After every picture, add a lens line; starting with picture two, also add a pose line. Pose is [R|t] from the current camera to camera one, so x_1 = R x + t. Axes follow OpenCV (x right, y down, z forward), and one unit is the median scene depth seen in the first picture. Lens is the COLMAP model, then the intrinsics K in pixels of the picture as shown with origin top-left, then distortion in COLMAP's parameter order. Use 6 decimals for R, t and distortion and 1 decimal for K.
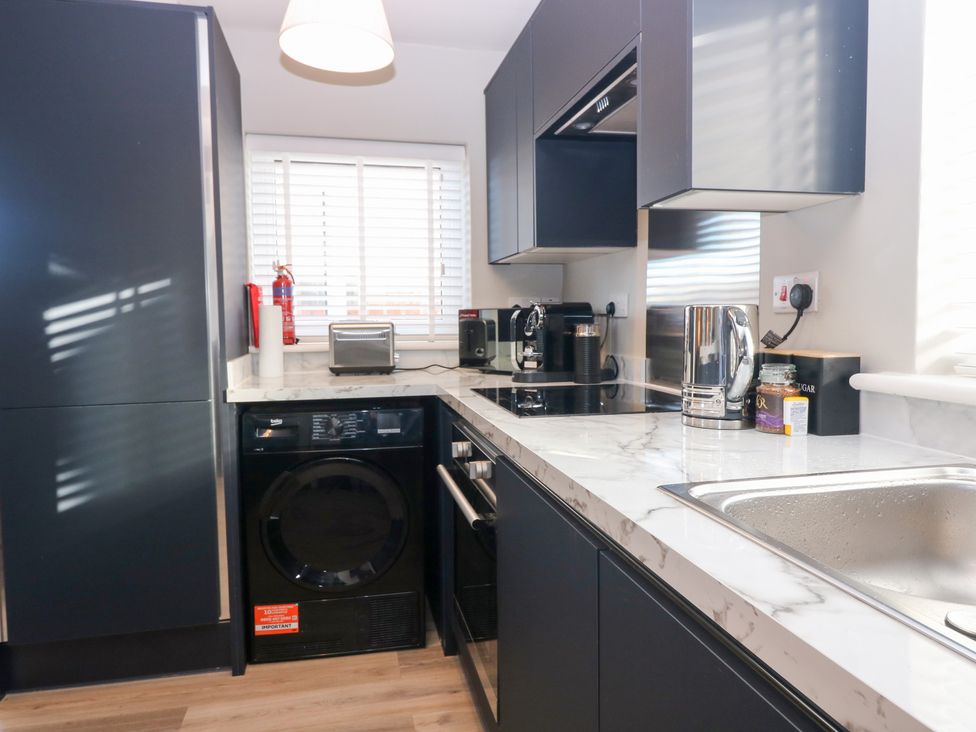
lens RADIAL K [[681.2, 0, 501.1], [0, 681.2, 361.9], [0, 0, 1]] dist [-0.001055, 0.000296]
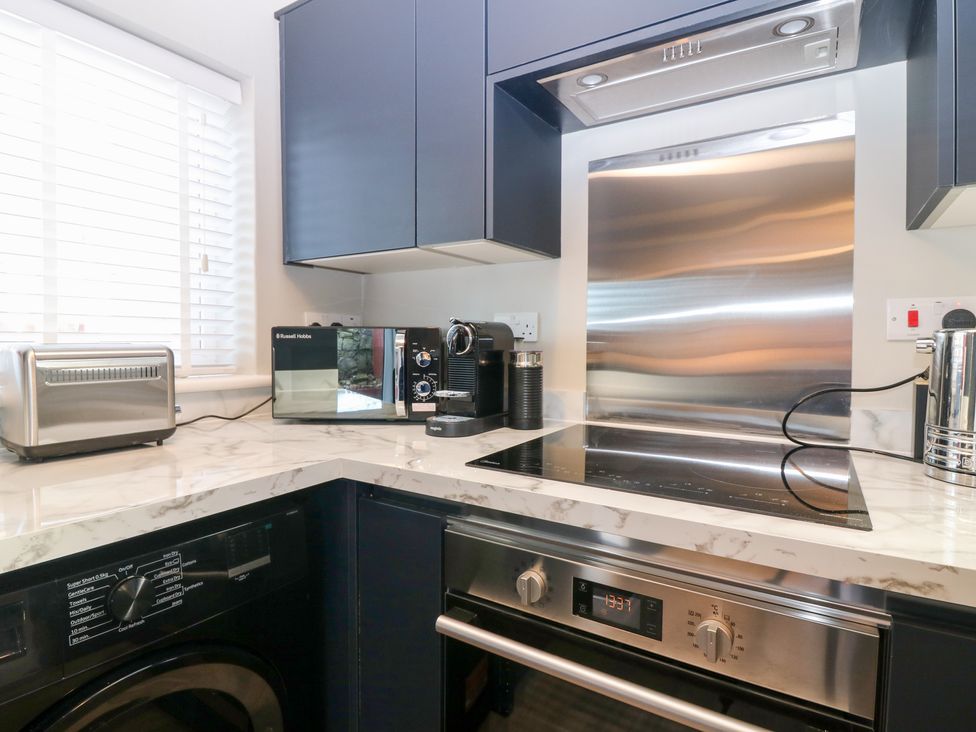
lens RADIAL K [[519.7, 0, 506.8], [0, 519.7, 356.5], [0, 0, 1]] dist [-0.000187, -0.014845]
pose [[0.689793, -0.008147, 0.723961, -0.303066], [0.035606, 0.999108, -0.022682, -0.035121], [-0.723131, 0.041423, 0.689468, 0.588586]]
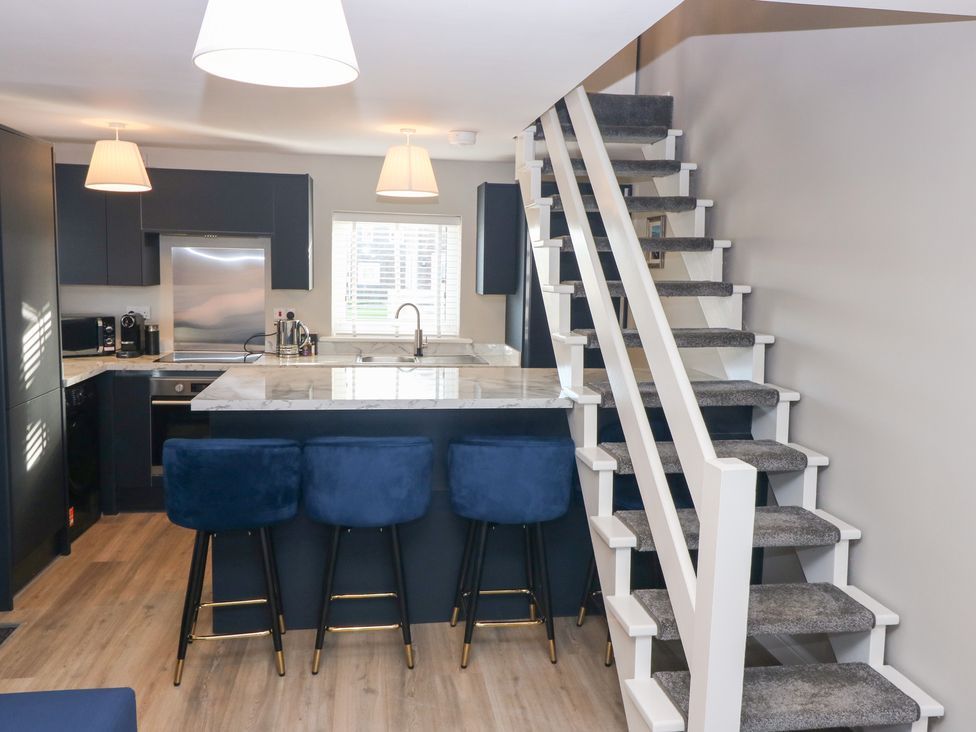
lens RADIAL K [[802.2, 0, 488.4], [0, 802.2, 347.3], [0, 0, 1]] dist [0.005469, 0.003156]
pose [[0.064269, -0.083552, 0.994429, -2.069102], [0.042521, 0.995813, 0.080920, -0.133193], [-0.997026, 0.037083, 0.067553, -0.129492]]
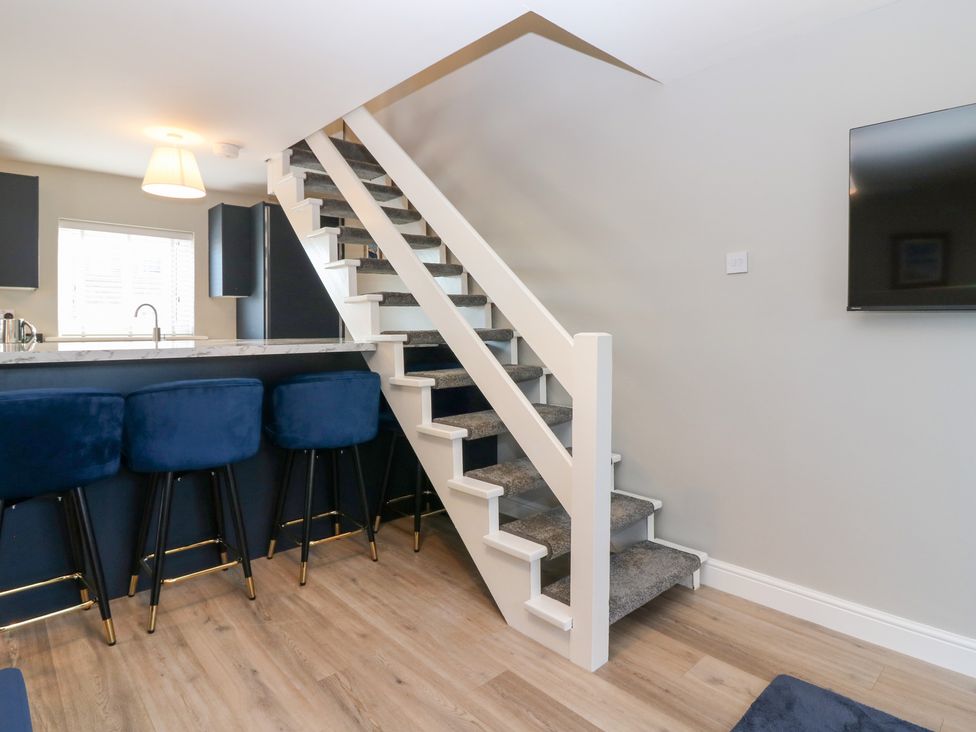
lens RADIAL K [[542.3, 0, 504.6], [0, 542.3, 324.0], [0, 0, 1]] dist [0.000753, -0.015716]
pose [[-0.513238, 0.009357, 0.858195, -1.856744], [0.061336, 0.997784, 0.025803, 0.010628], [-0.856052, 0.065881, -0.512675, 0.167674]]
